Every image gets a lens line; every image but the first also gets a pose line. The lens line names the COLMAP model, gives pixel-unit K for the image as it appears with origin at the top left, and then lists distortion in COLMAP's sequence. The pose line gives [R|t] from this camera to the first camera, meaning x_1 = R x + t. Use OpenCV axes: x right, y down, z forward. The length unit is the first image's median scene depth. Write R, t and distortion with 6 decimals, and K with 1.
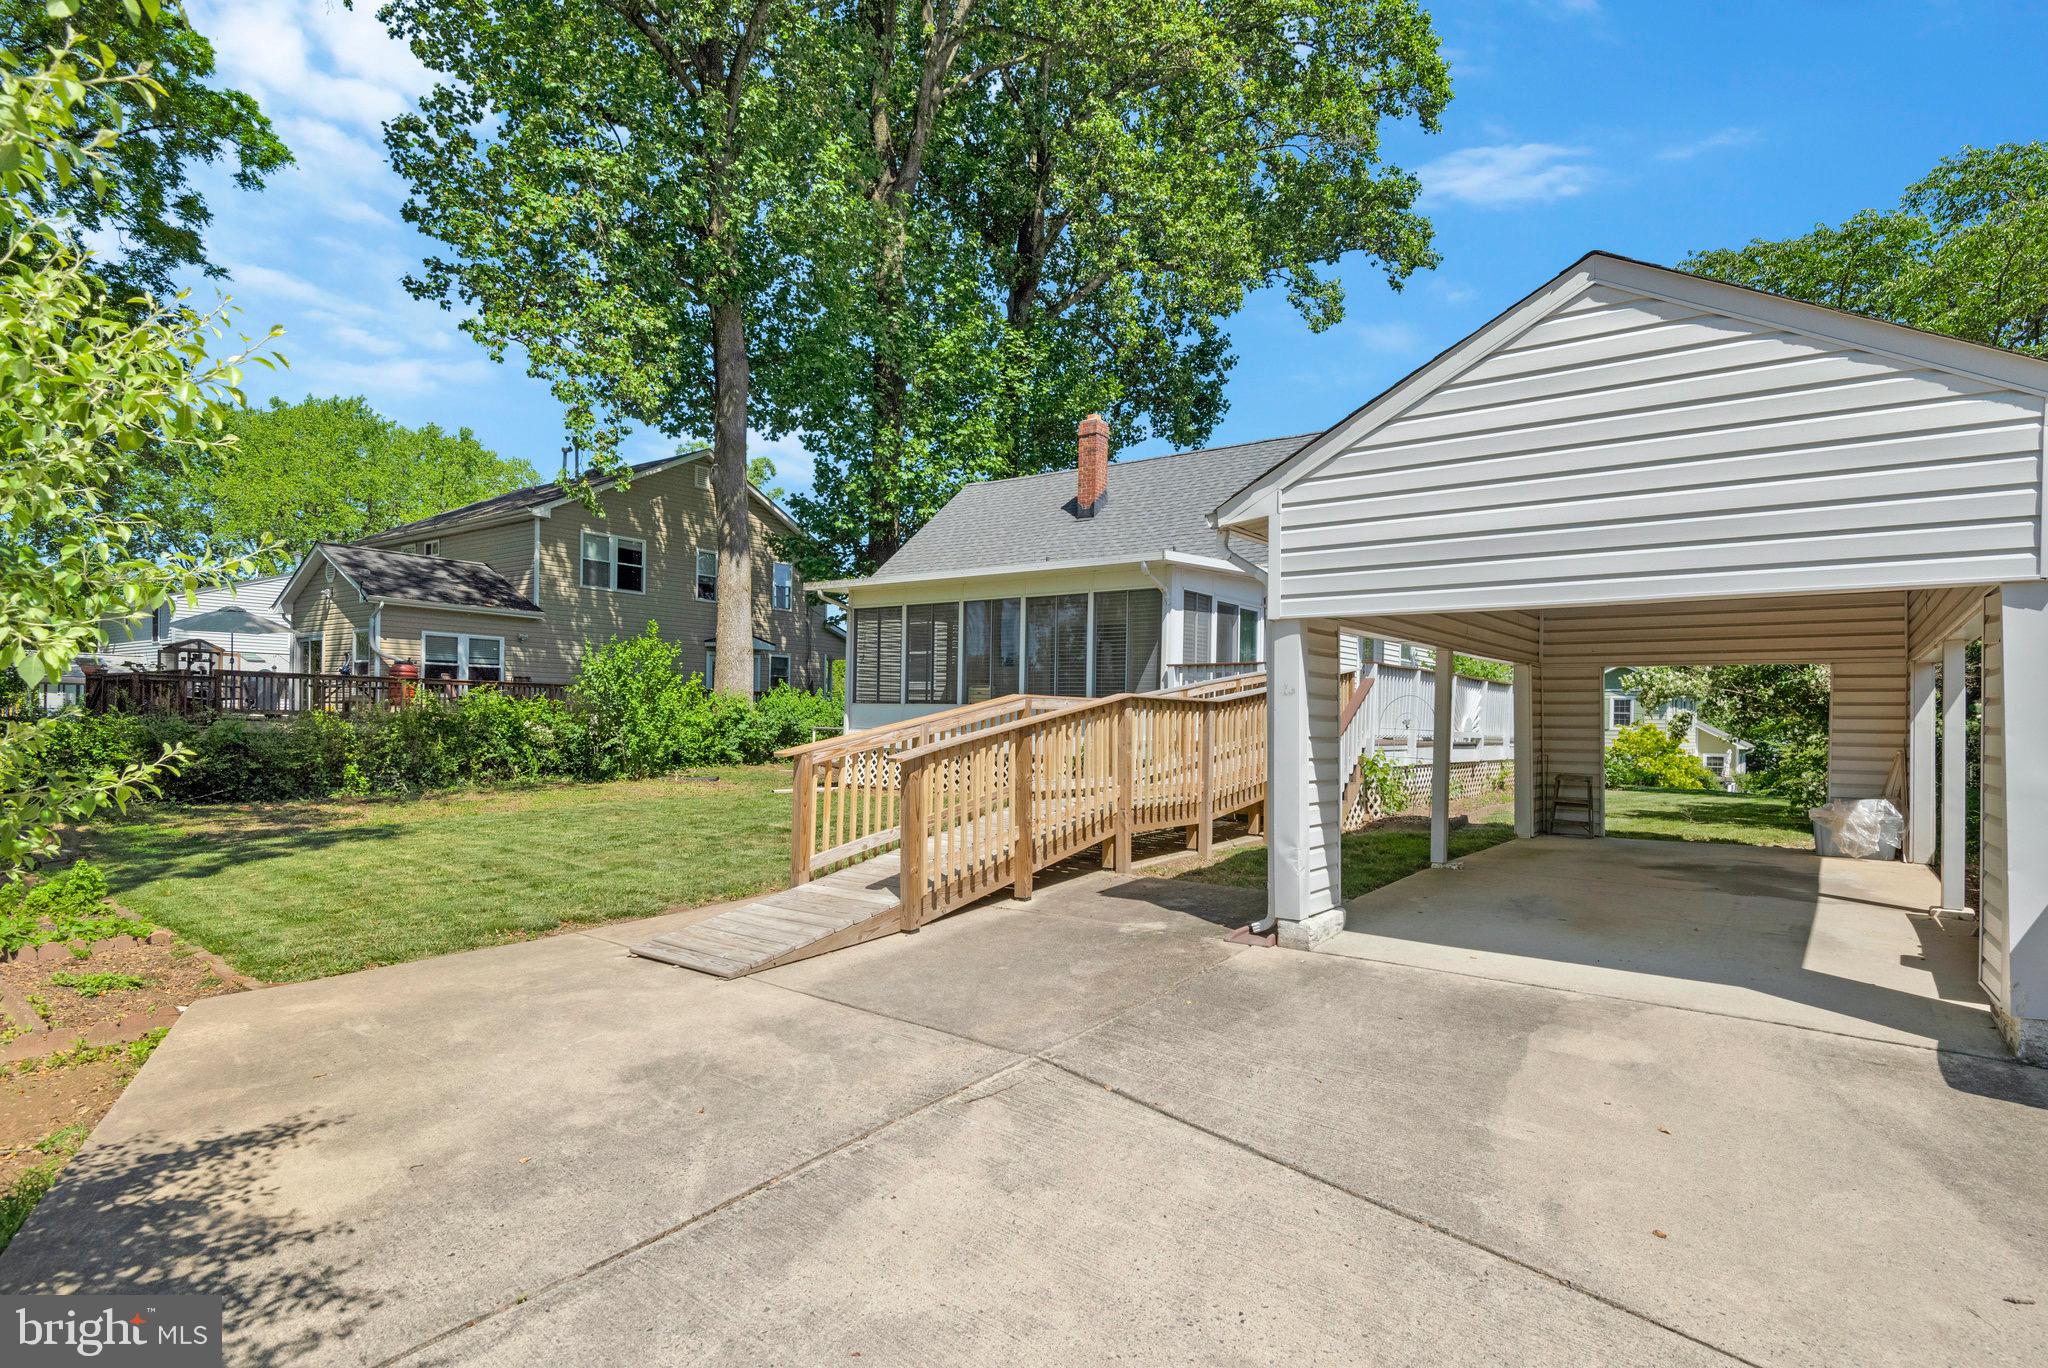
lens RADIAL K [[1045.8, 0, 1028.8], [0, 1045.8, 718.8], [0, 0, 1]] dist [-0.002133, -0.002491]
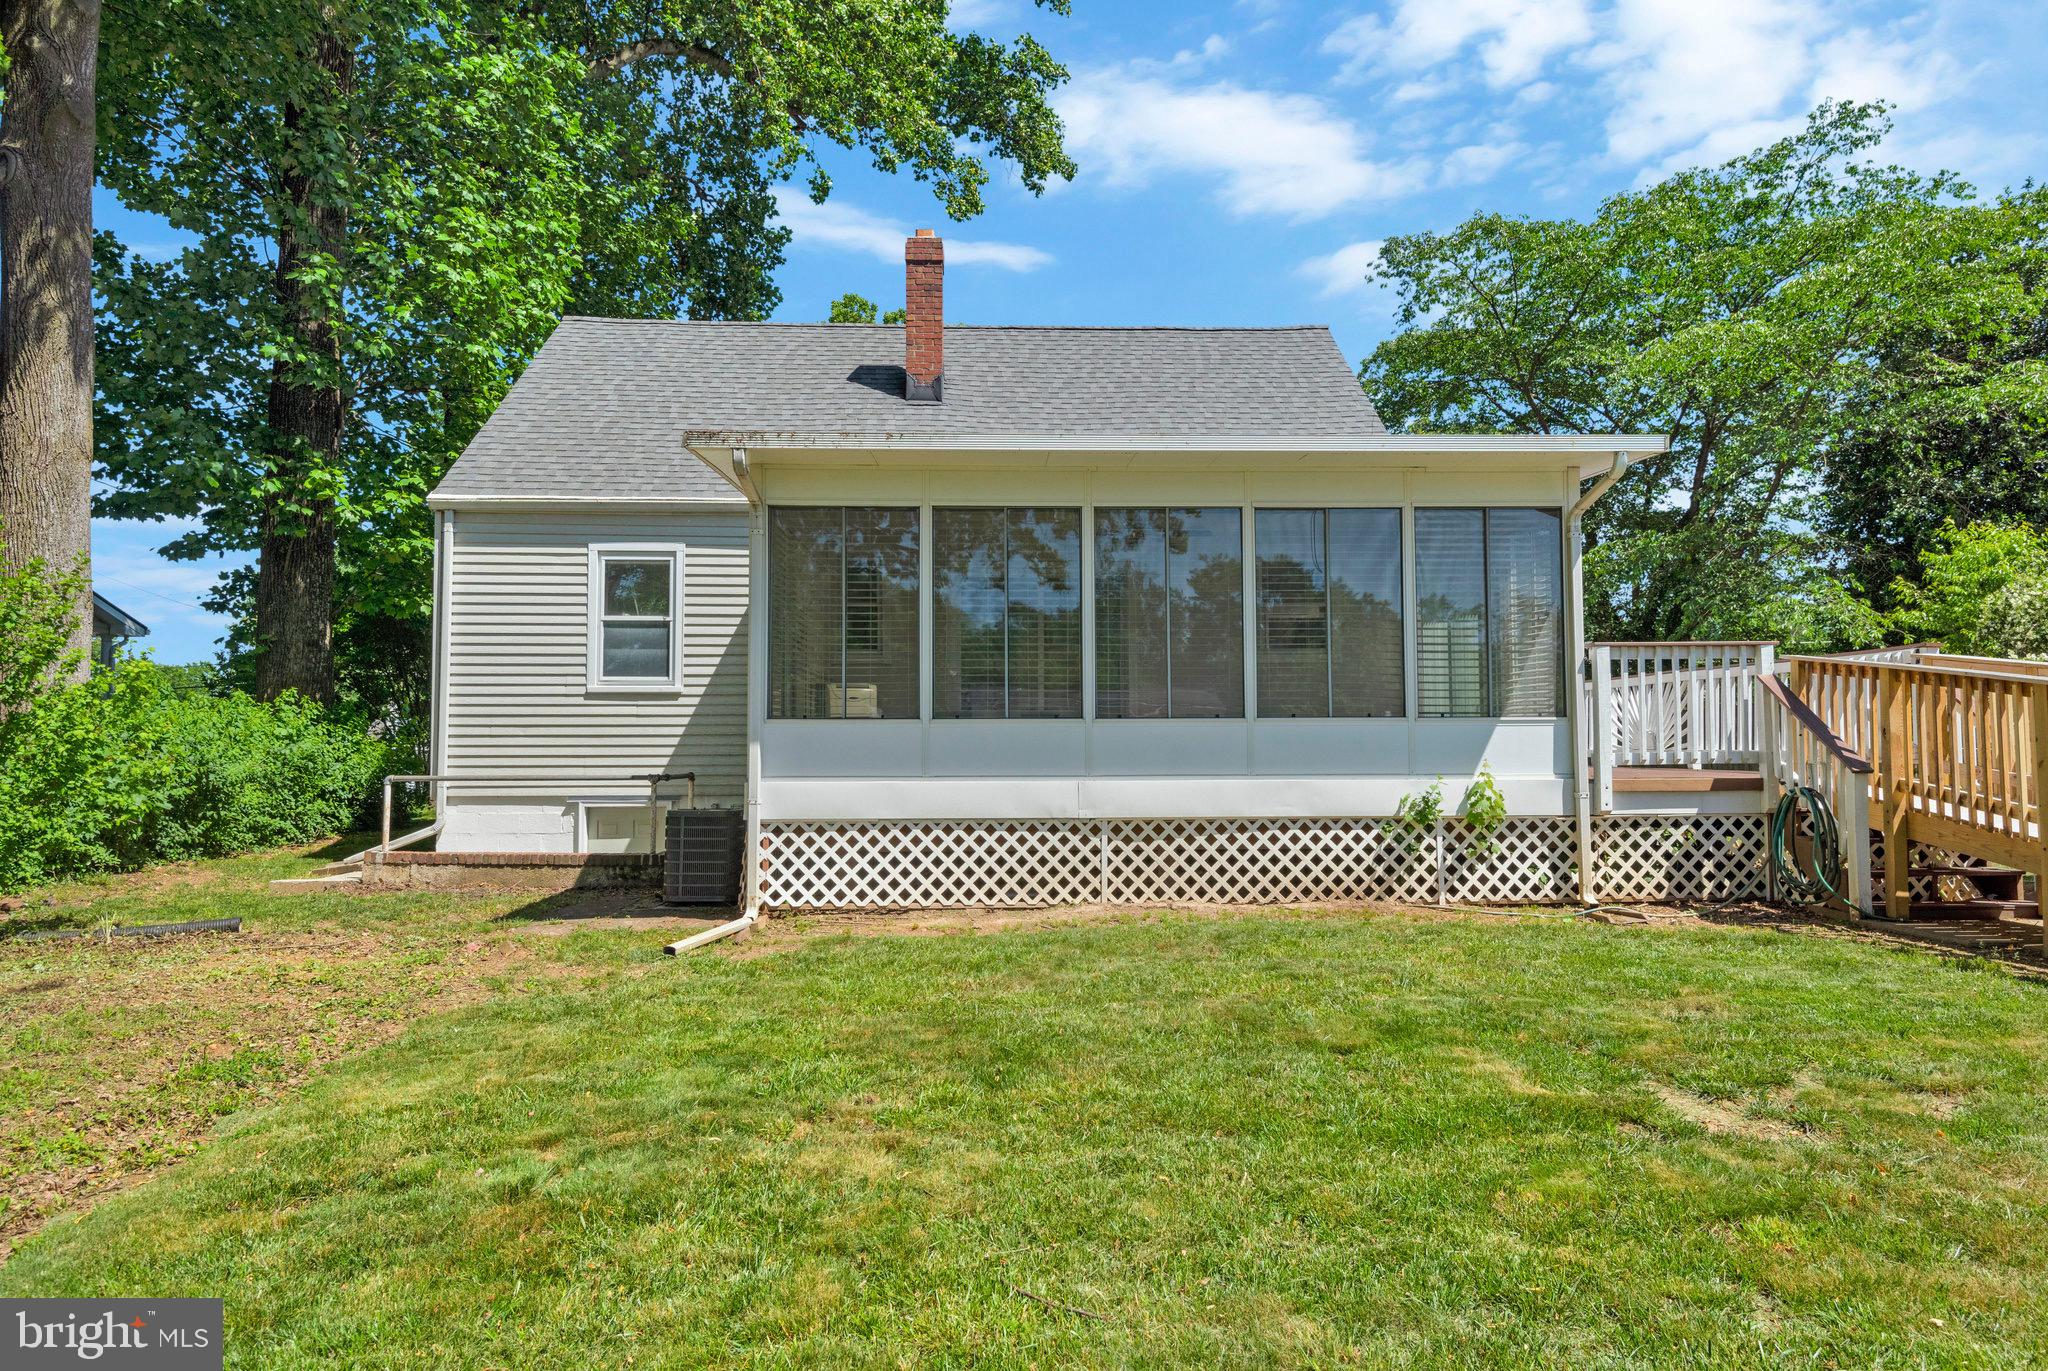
lens RADIAL K [[1238.0, 0, 1021.8], [0, 1238.0, 675.4], [0, 0, 1]] dist [0.001019, -0.004344]
pose [[0.774281, 0.016439, 0.632628, -0.340486], [0.016566, 0.998793, -0.046229, -0.006344], [-0.632625, 0.046275, 0.773075, 0.440050]]
